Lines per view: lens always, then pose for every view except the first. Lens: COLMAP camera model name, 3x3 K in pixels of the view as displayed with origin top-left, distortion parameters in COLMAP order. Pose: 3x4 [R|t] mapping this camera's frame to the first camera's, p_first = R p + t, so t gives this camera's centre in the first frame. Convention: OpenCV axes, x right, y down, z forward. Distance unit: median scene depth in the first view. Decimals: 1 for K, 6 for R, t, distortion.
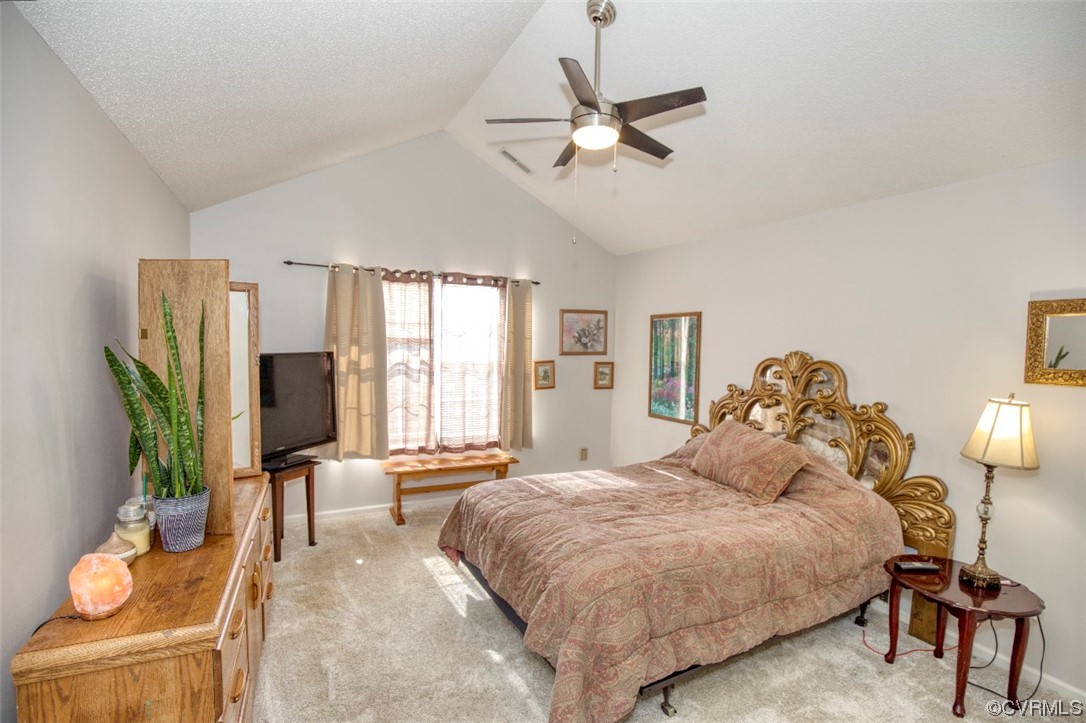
lens RADIAL K [[530.4, 0, 568.5], [0, 530.4, 375.5], [0, 0, 1]] dist [-0.035580, 0.006014]
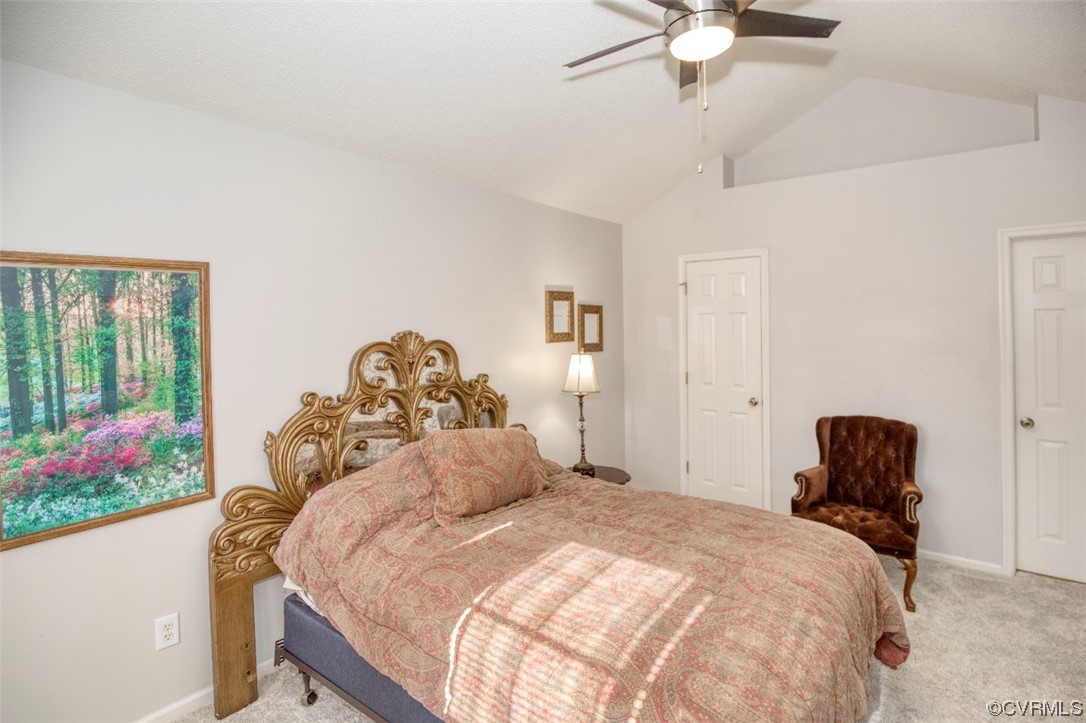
lens RADIAL K [[530.4, 0, 552.8], [0, 530.4, 319.2], [0, 0, 1]] dist [-0.035580, 0.006014]
pose [[-0.402356, -0.014646, 0.915366, -0.343483], [0.063039, 0.997055, 0.043662, -0.074275], [-0.913310, 0.075272, -0.400248, 0.962978]]
